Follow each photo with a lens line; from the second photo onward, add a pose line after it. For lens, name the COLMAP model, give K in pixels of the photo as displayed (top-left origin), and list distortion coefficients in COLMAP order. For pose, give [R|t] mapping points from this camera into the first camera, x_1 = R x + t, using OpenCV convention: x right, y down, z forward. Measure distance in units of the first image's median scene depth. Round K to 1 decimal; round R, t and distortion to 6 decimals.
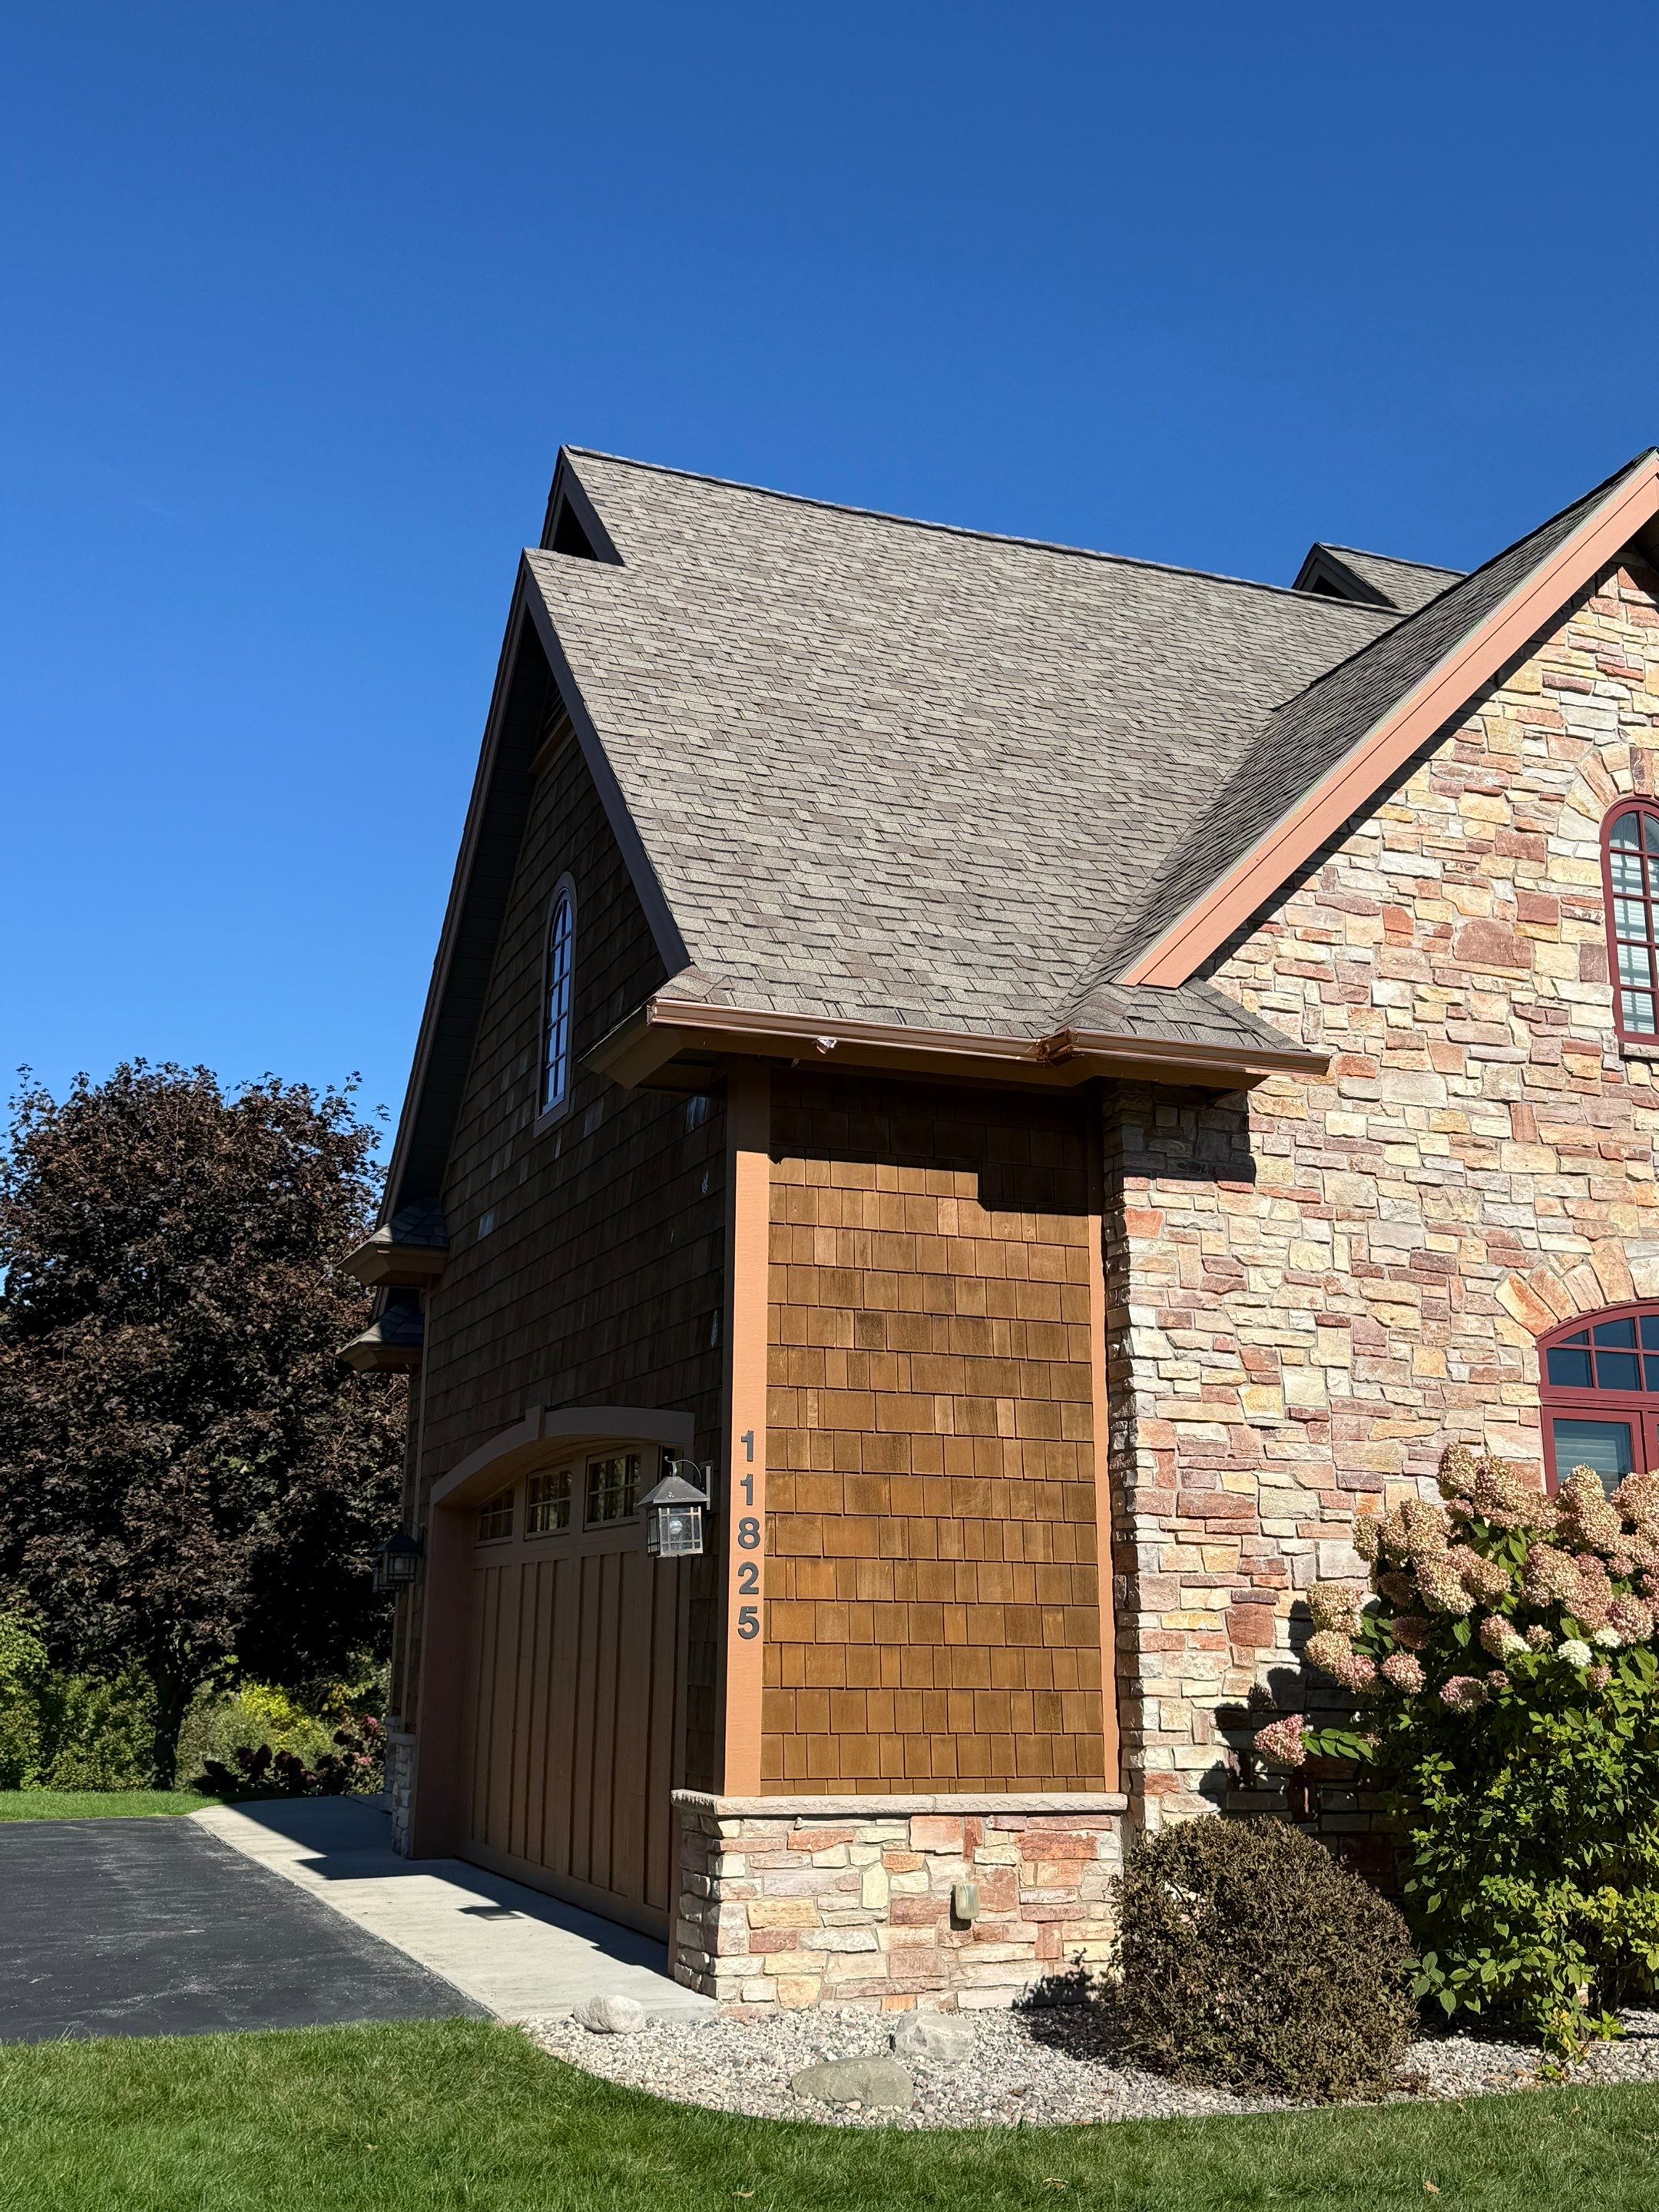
lens RADIAL K [[2191.0, 0, 836.4], [0, 2191.0, 1102.4], [0, 0, 1]] dist [0.189539, -0.374610]
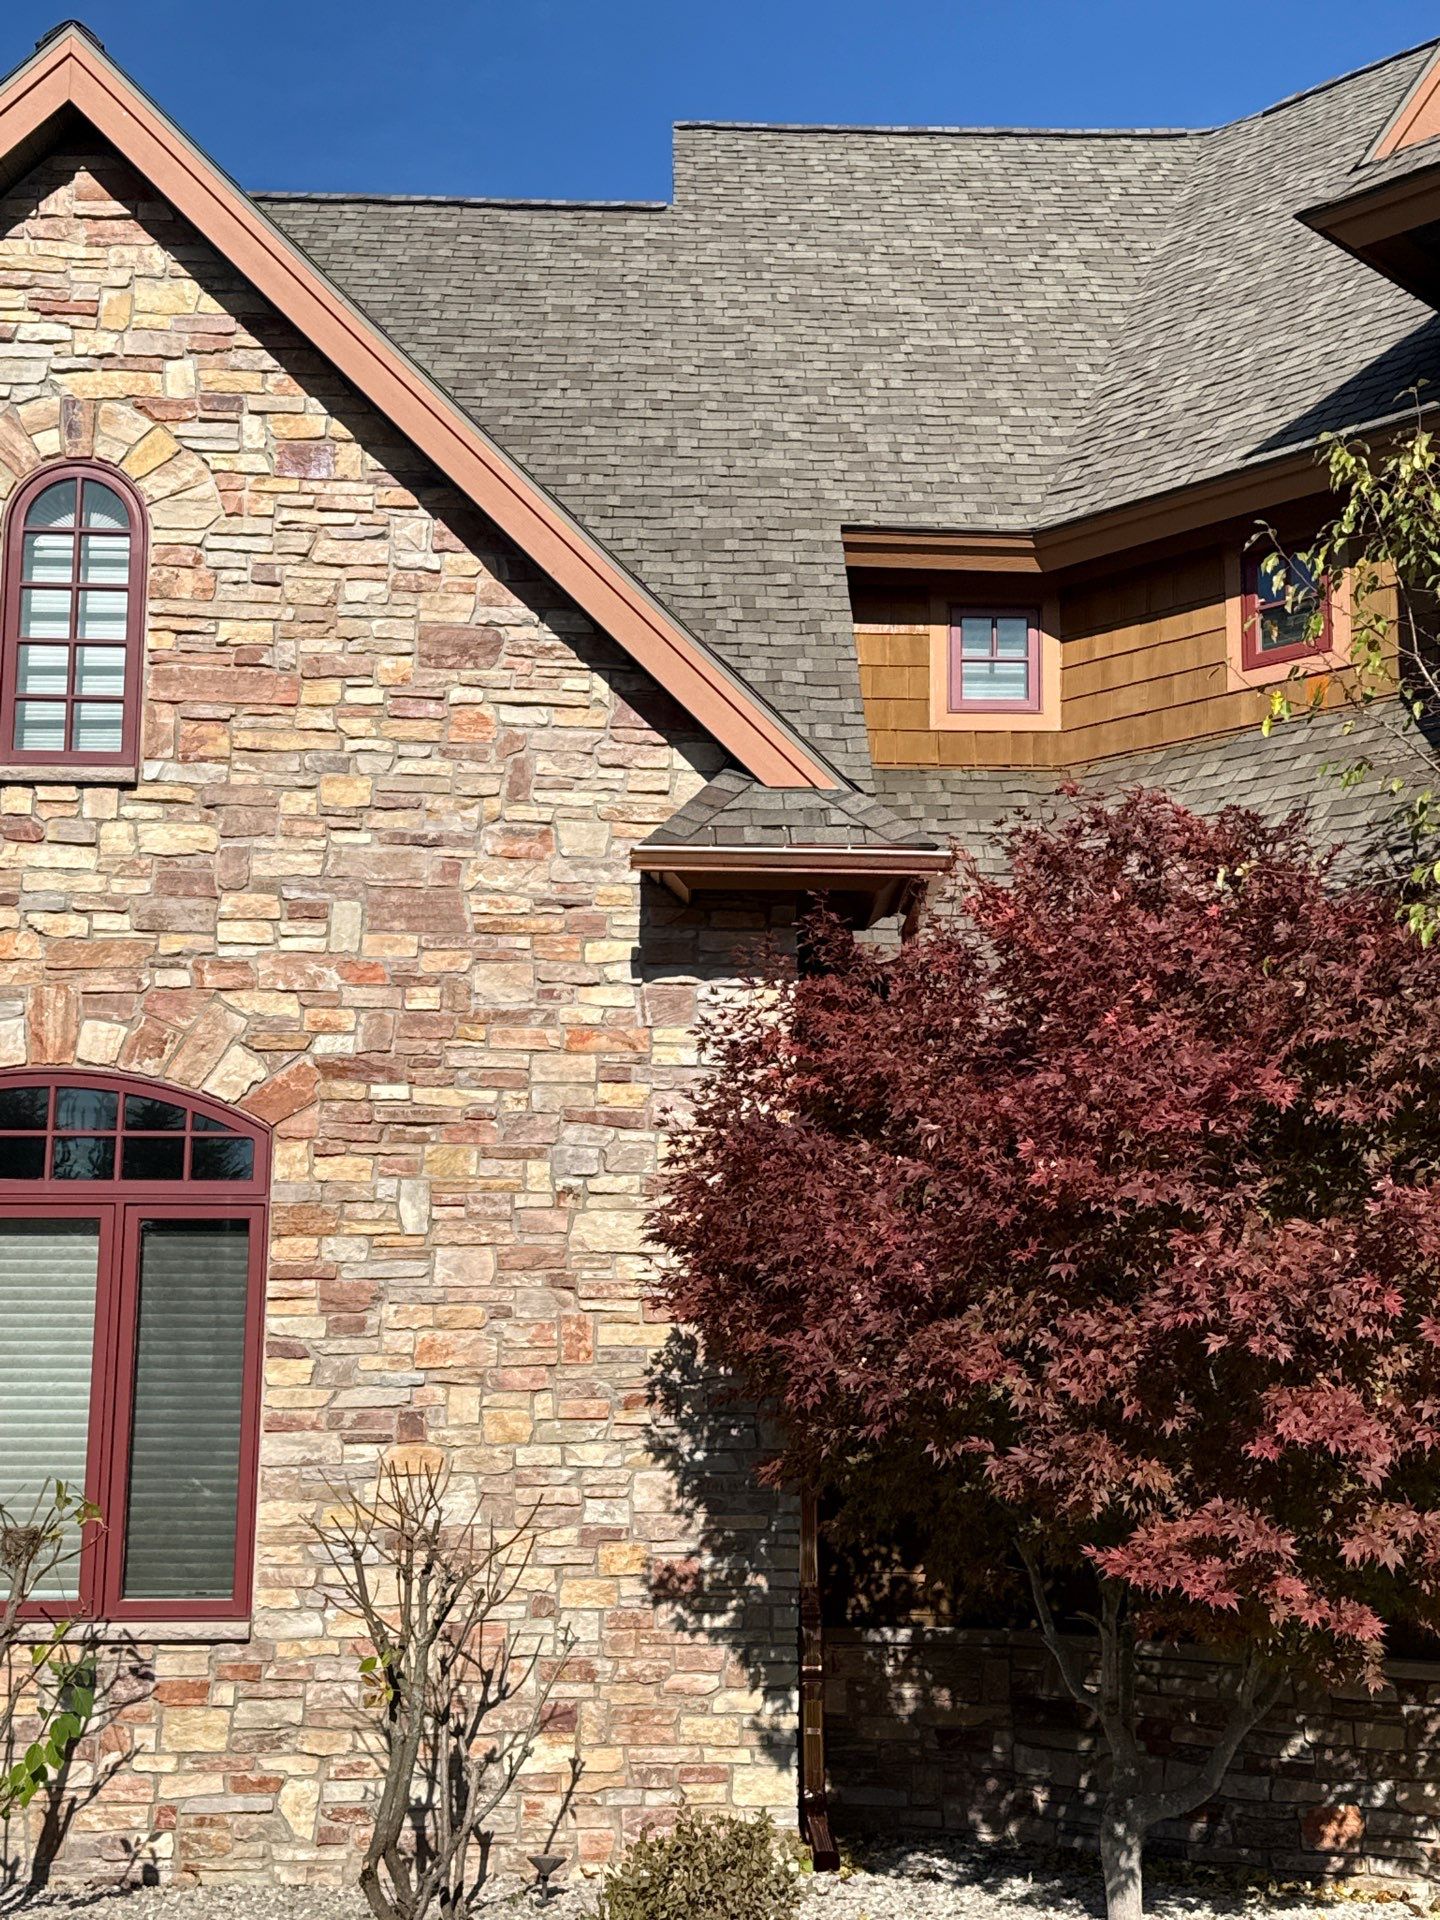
lens RADIAL K [[2545.3, 0, 729.2], [0, 2545.3, 950.2], [0, 0, 1]] dist [0.205291, -0.411520]
pose [[0.928254, -0.068488, -0.365586, 0.906785], [0.080137, 0.996643, 0.016764, 0.044620], [0.363211, -0.044858, 0.930626, 0.197824]]
